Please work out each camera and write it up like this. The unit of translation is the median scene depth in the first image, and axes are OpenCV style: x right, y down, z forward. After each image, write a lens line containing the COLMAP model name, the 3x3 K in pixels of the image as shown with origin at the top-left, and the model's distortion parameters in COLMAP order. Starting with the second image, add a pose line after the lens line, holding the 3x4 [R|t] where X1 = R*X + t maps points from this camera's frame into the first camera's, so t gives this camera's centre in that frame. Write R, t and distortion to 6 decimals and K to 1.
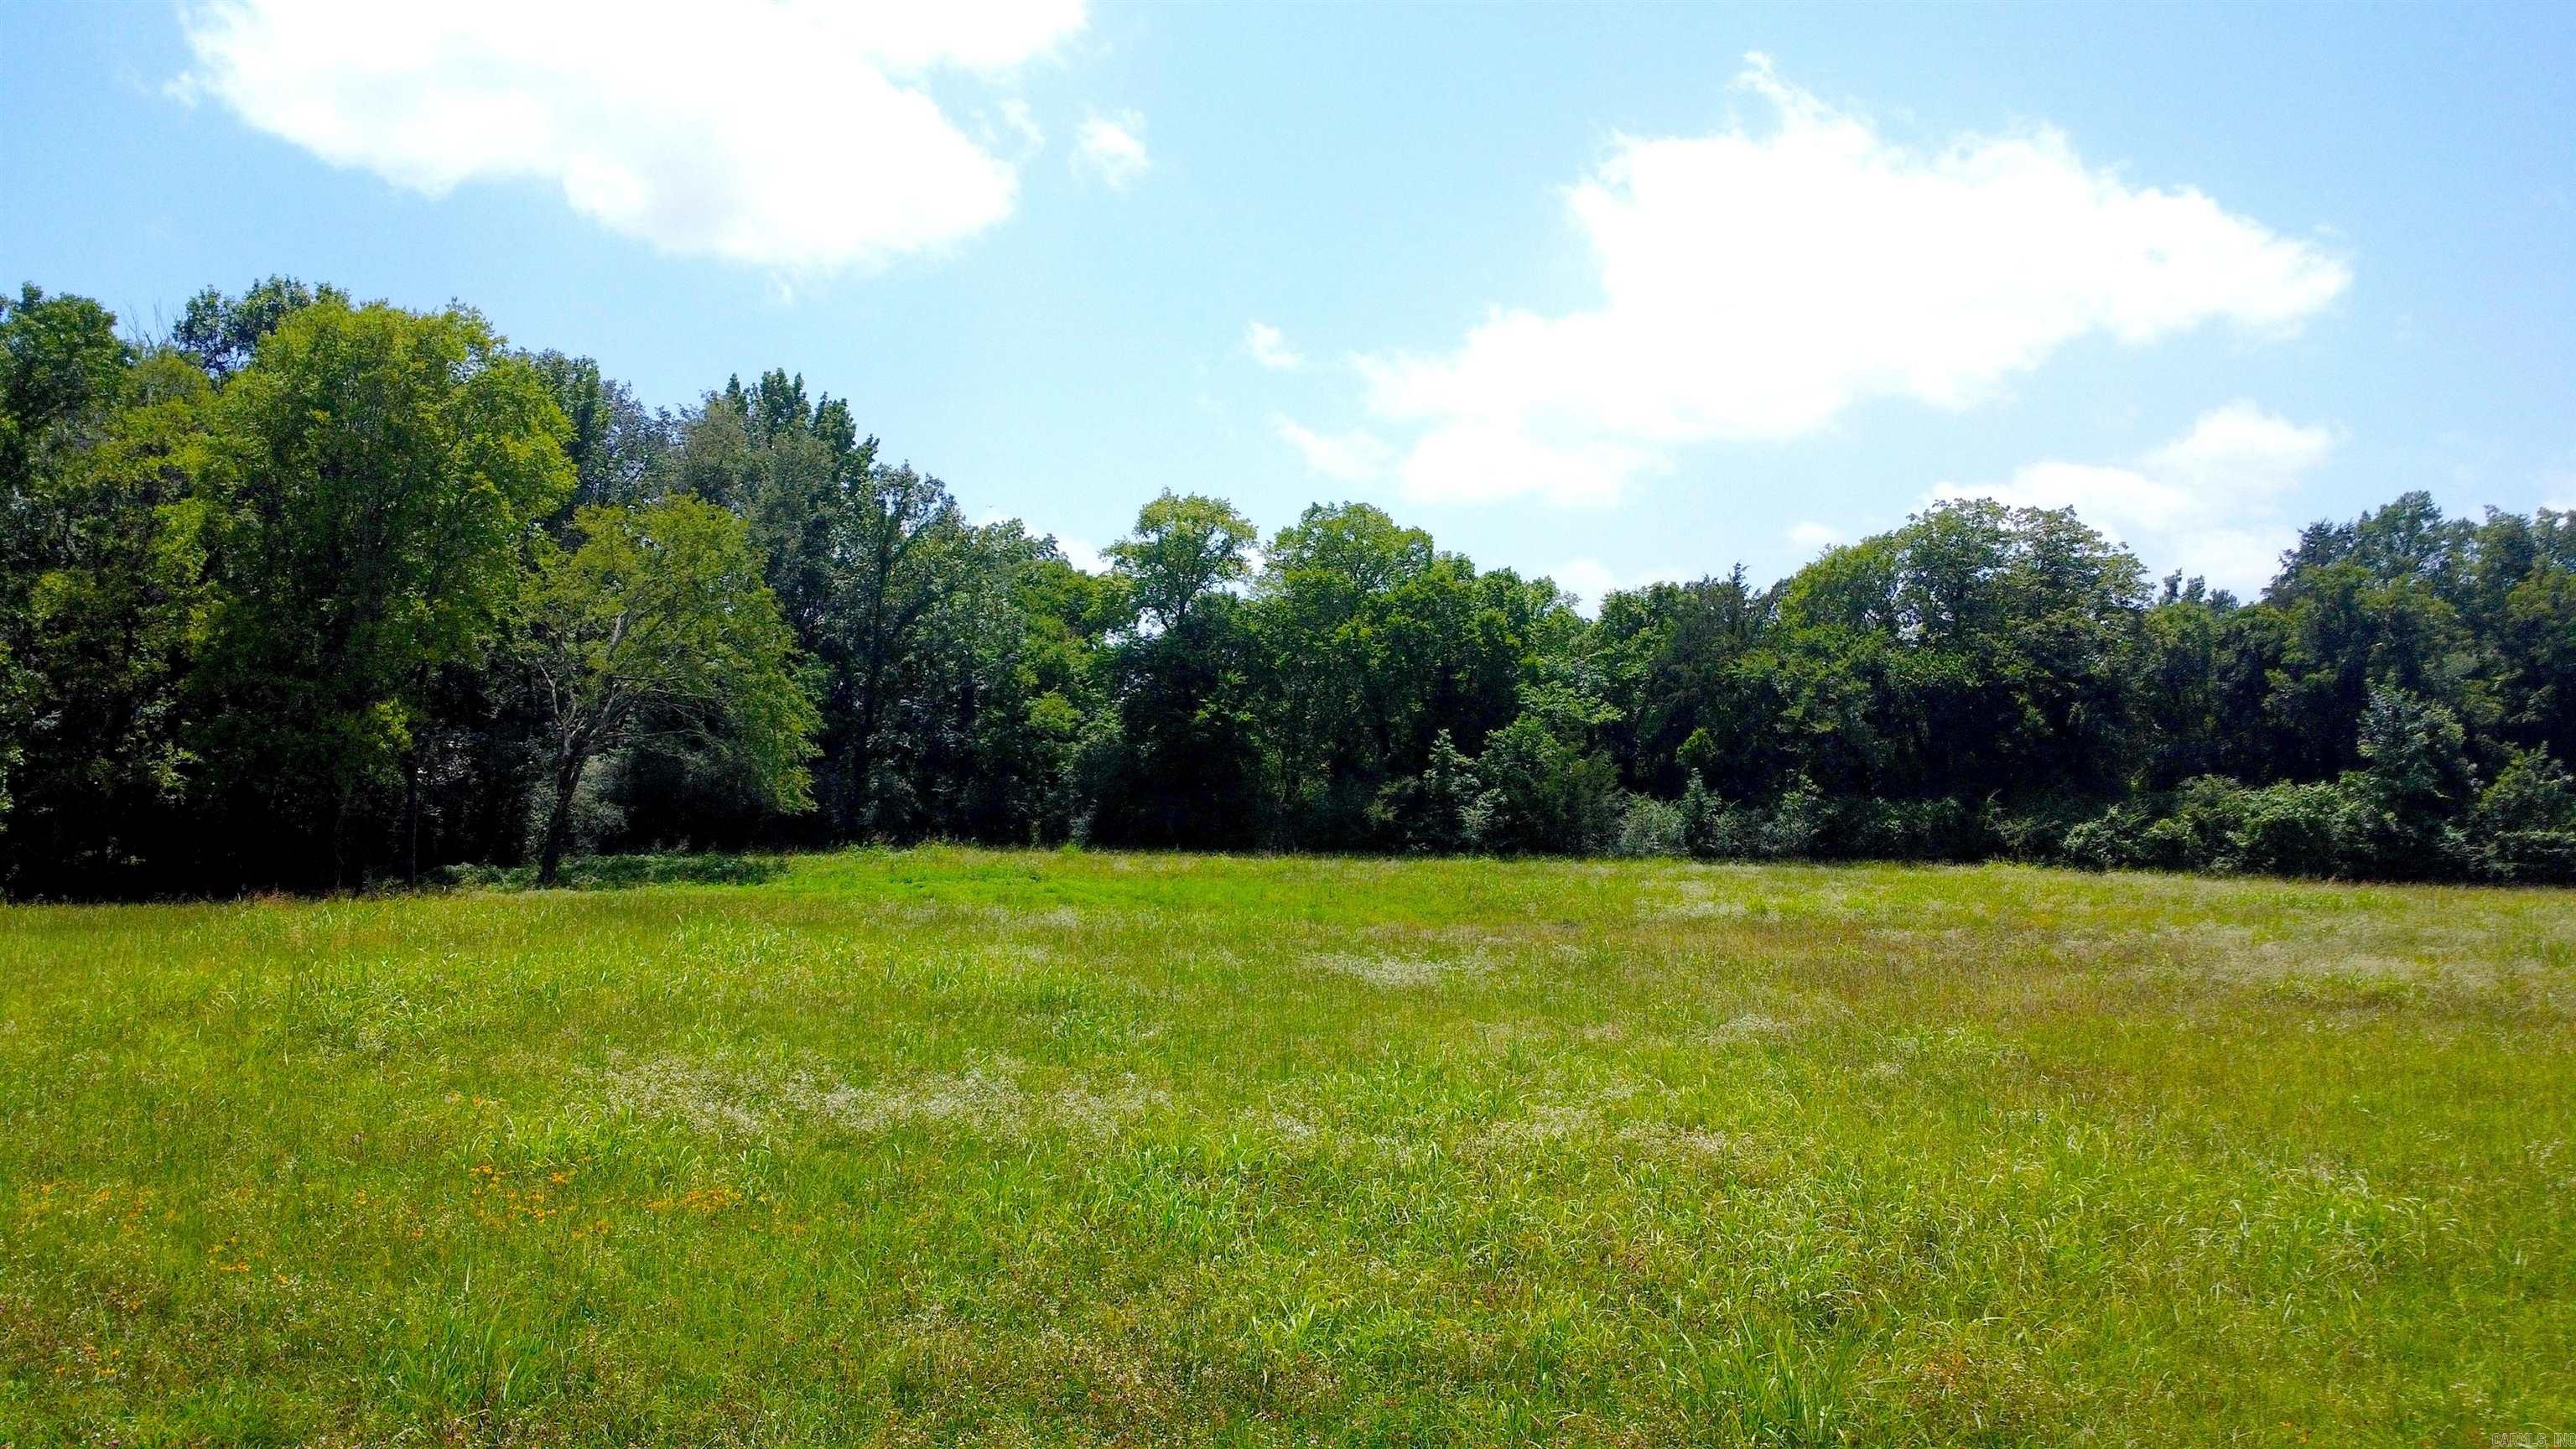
lens RADIAL K [[1870.5, 0, 1281.5], [0, 1870.5, 698.8], [0, 0, 1]] dist [-0.018473, -0.023537]
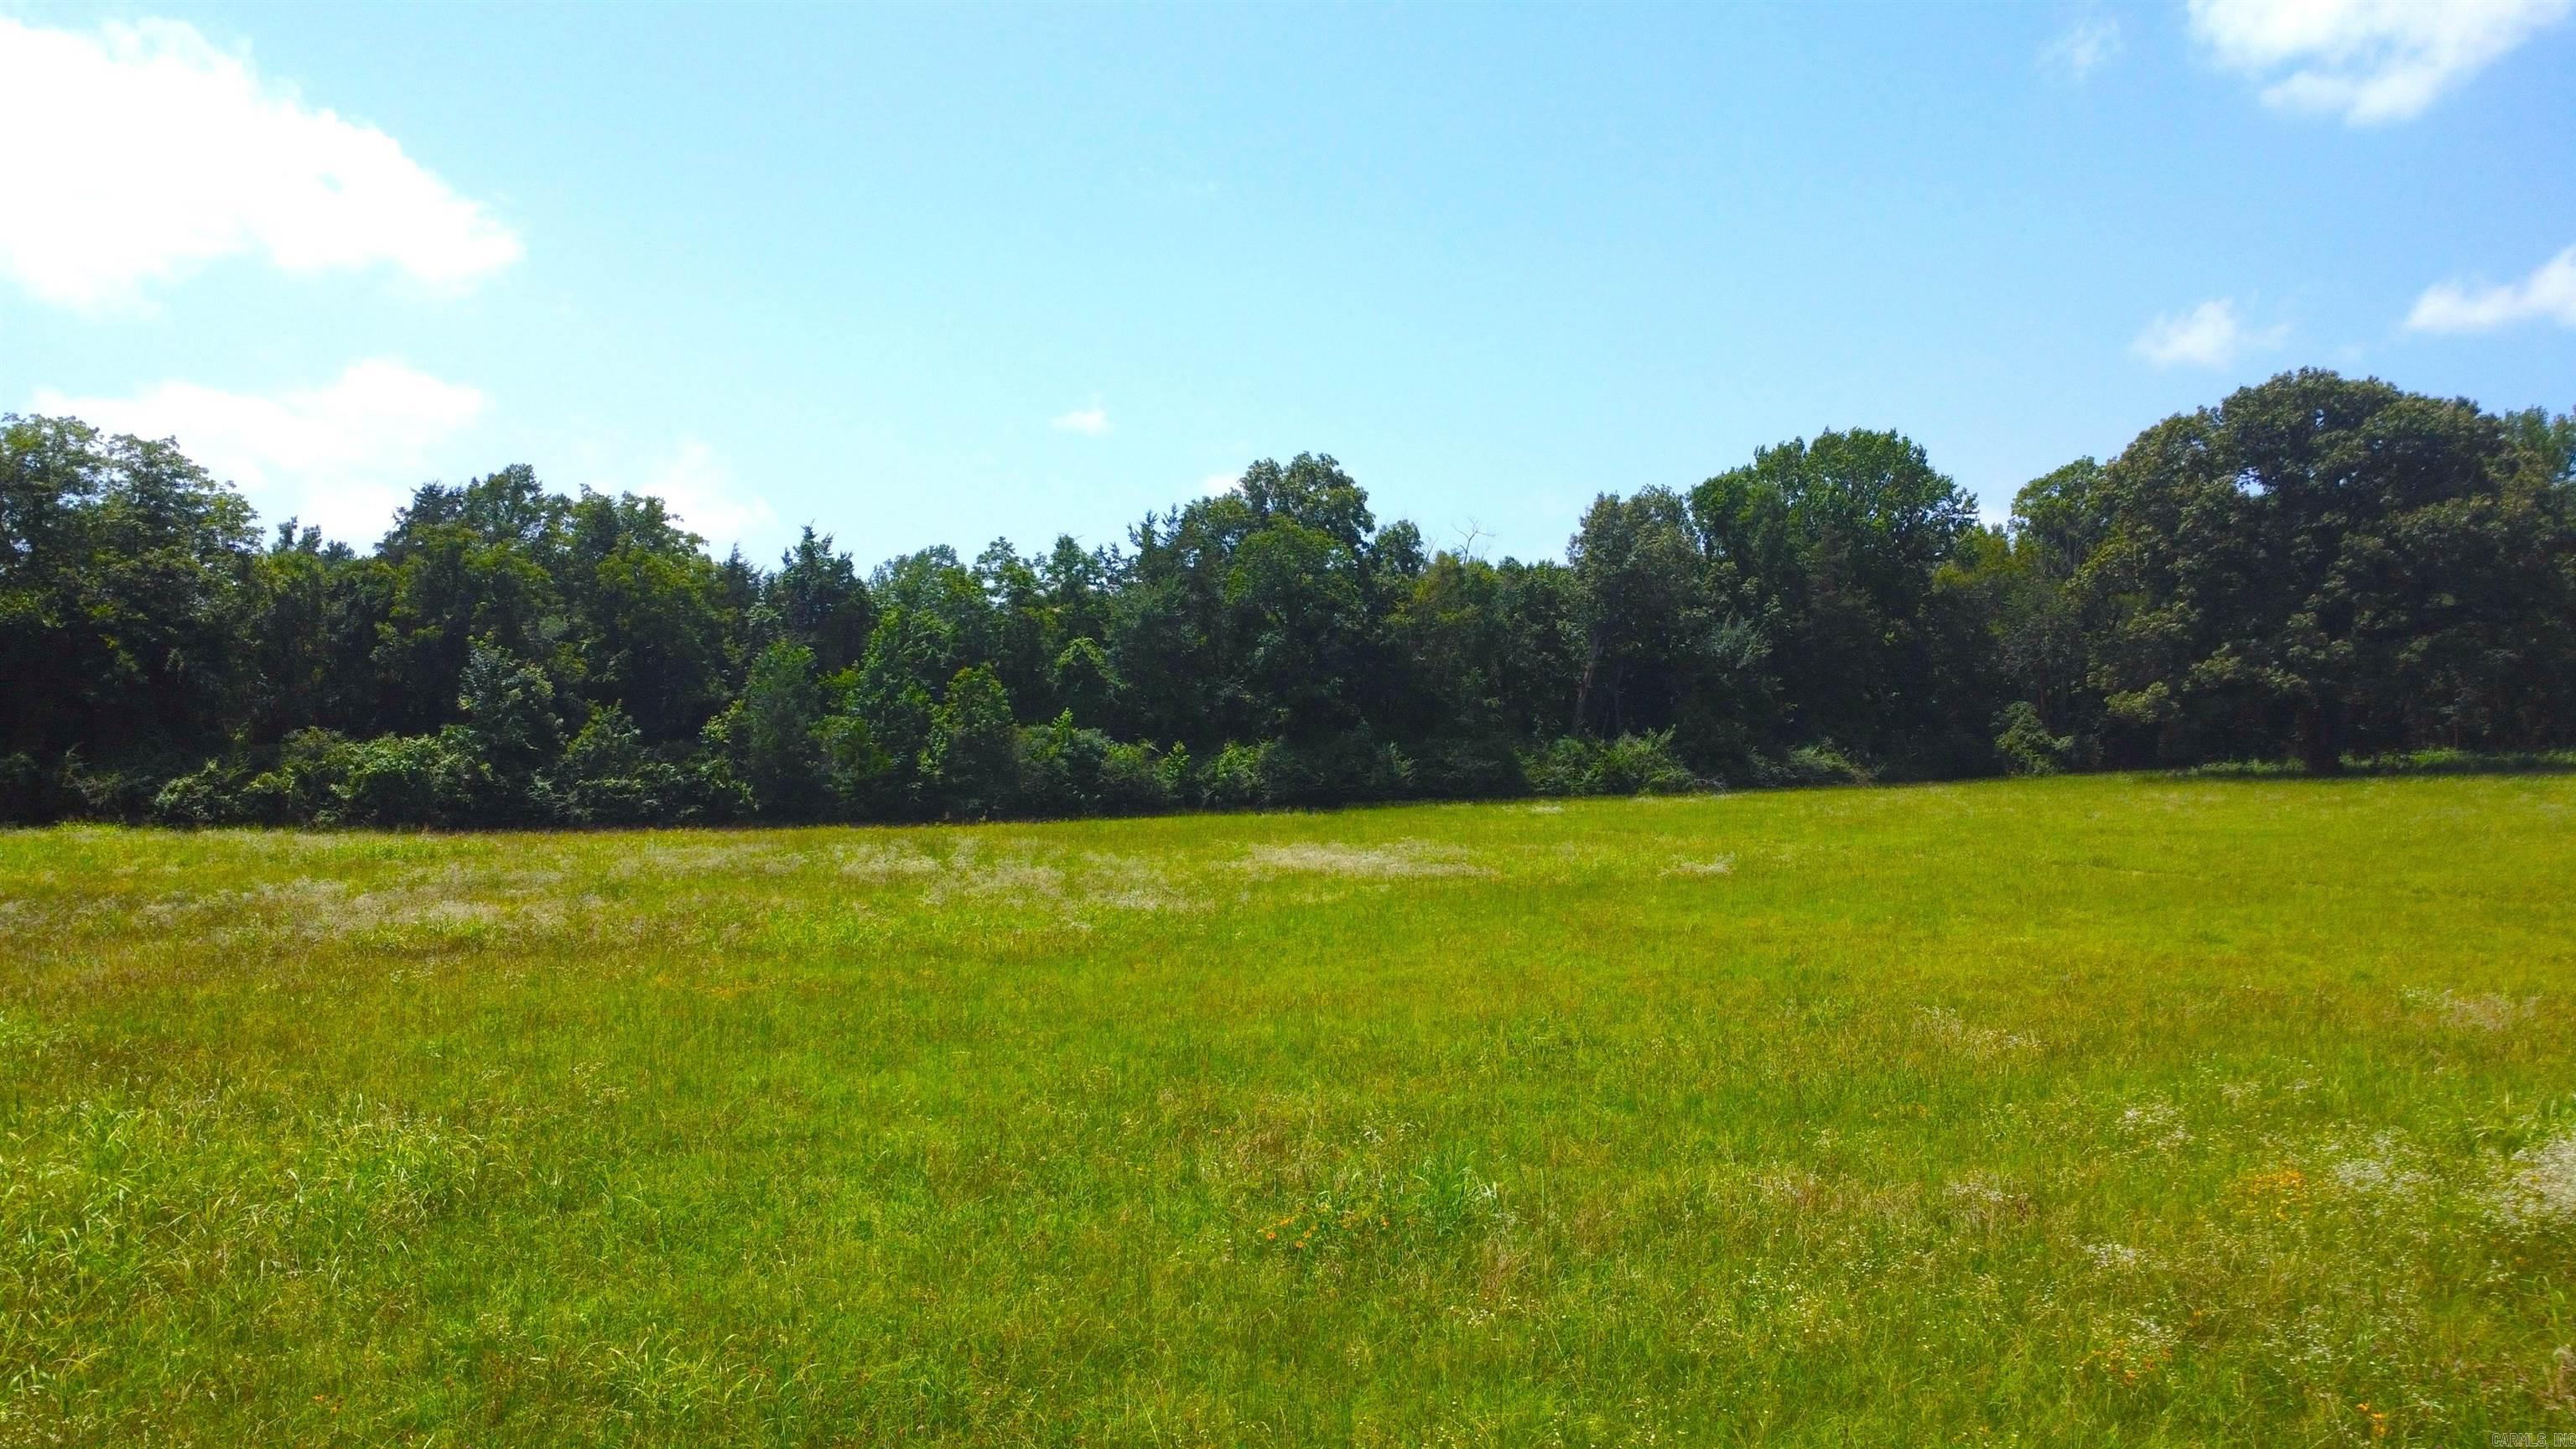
lens RADIAL K [[1870.5, 0, 1281.5], [0, 1870.5, 698.8], [0, 0, 1]] dist [-0.018473, -0.023537]
pose [[0.590923, 0.015910, 0.806571, 0.005936], [-0.036736, 0.999299, 0.007202, -0.000279], [-0.805891, -0.033886, 0.591094, 0.002925]]
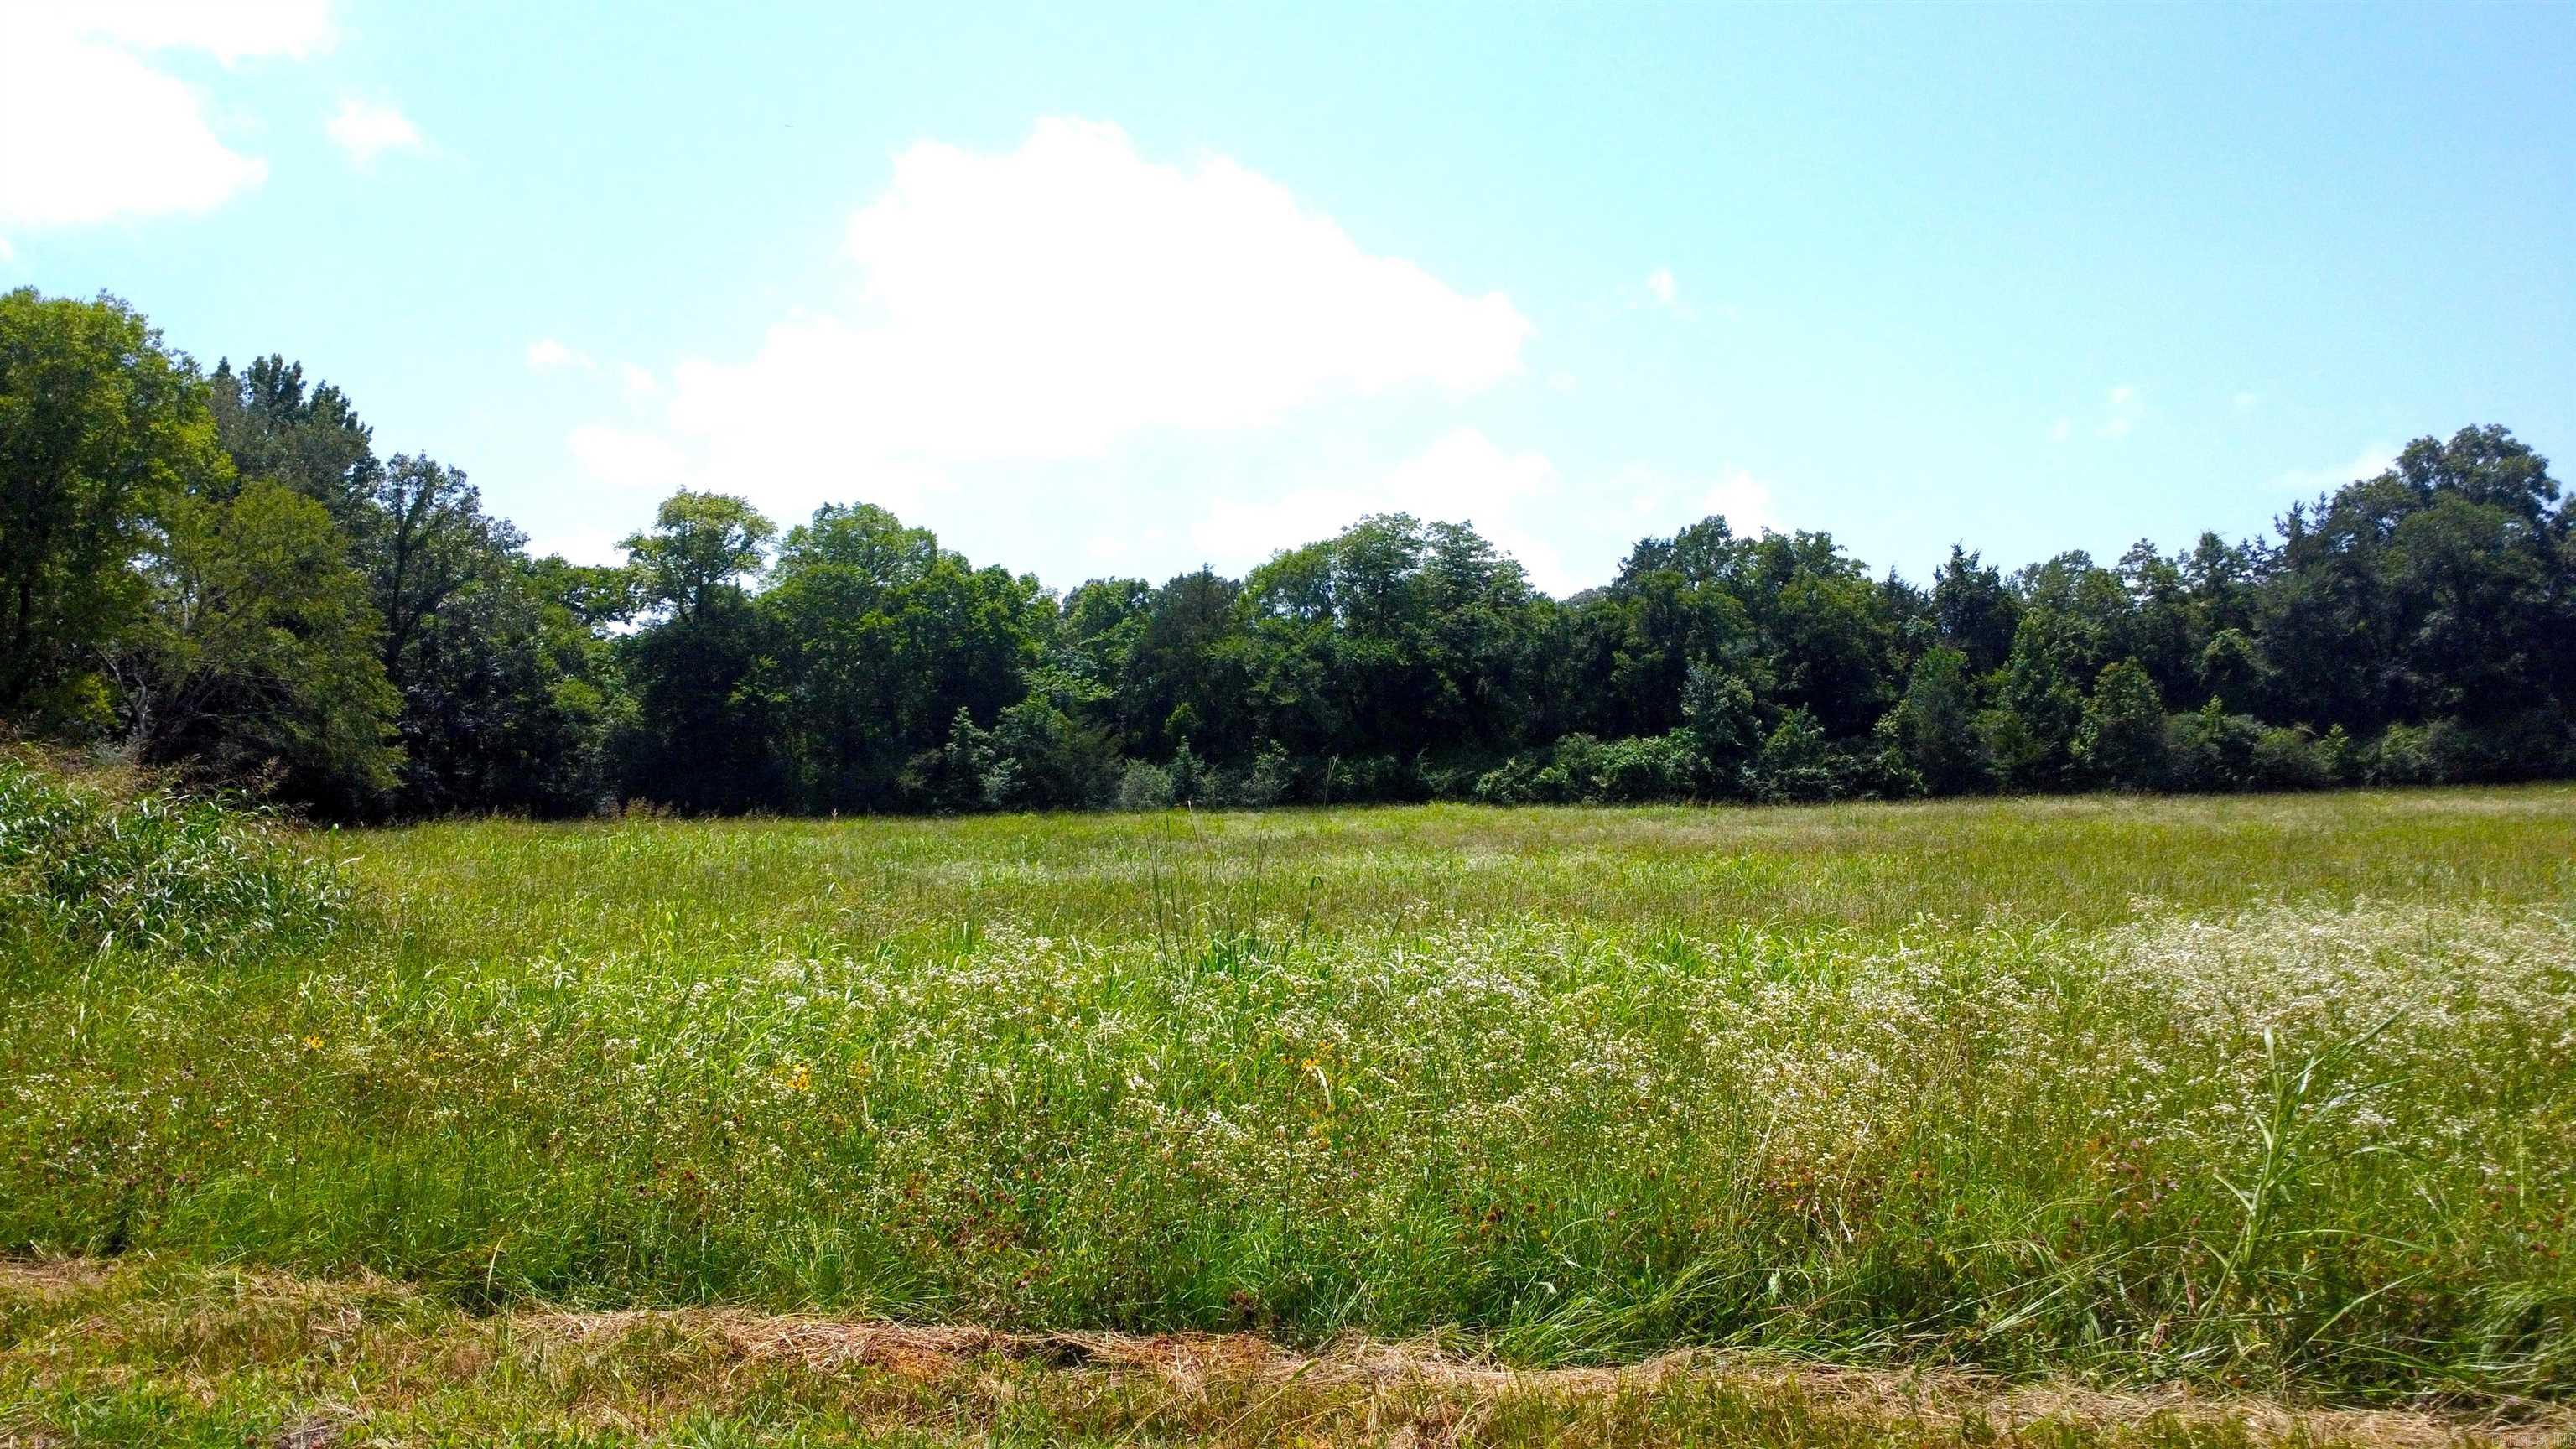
lens RADIAL K [[1870.5, 0, 1281.5], [0, 1870.5, 698.8], [0, 0, 1]] dist [-0.018473, -0.023537]
pose [[0.937245, -0.010405, 0.348516, -0.141063], [0.010096, 0.999945, 0.002705, 0.011649], [-0.348525, 0.000984, 0.937299, -0.138136]]
